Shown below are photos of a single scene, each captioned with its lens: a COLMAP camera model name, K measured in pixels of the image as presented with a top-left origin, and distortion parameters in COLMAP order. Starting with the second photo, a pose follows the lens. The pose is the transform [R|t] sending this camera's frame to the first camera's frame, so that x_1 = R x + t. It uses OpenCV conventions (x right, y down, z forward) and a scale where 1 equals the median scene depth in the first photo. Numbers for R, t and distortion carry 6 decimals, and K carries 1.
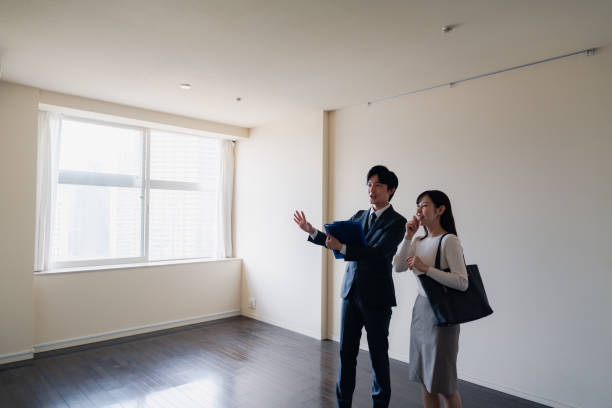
lens RADIAL K [[425.4, 0, 303.5], [0, 425.4, 201.2], [0, 0, 1]] dist [-0.003628, 0.003821]
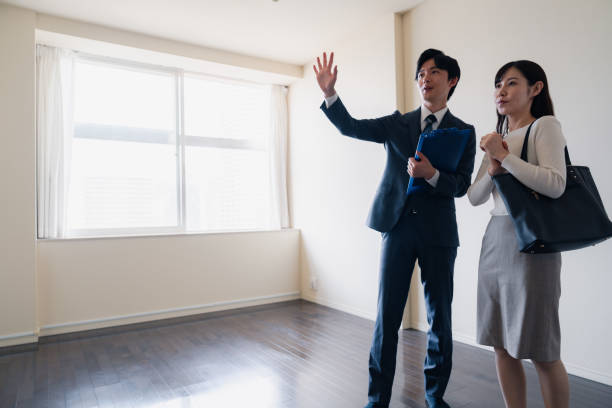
lens RADIAL K [[422.6, 0, 305.1], [0, 422.6, 202.9], [0, 0, 1]] dist [0.008622, -0.007365]
pose [[0.980269, -0.037216, -0.194135, 0.025586], [0.036883, 0.999305, -0.005332, 0.106562], [0.194198, -0.001934, 0.980960, 0.257255]]
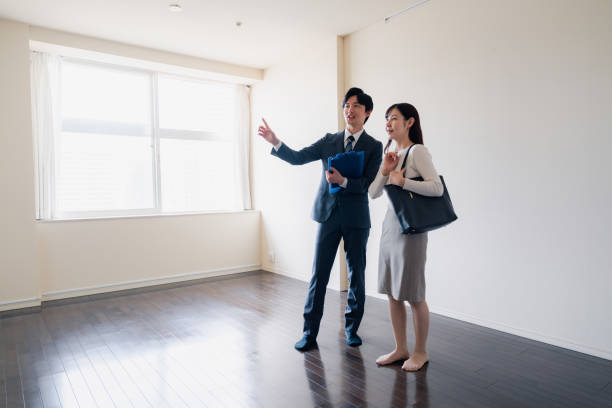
lens RADIAL K [[422.6, 0, 304.8], [0, 422.6, 204.6], [0, 0, 1]] dist [0.008622, -0.007365]
pose [[0.993387, -0.022390, -0.112614, 0.069793], [0.029217, 0.997810, 0.059343, 0.081392], [0.111039, -0.062241, 0.991865, 0.096262]]
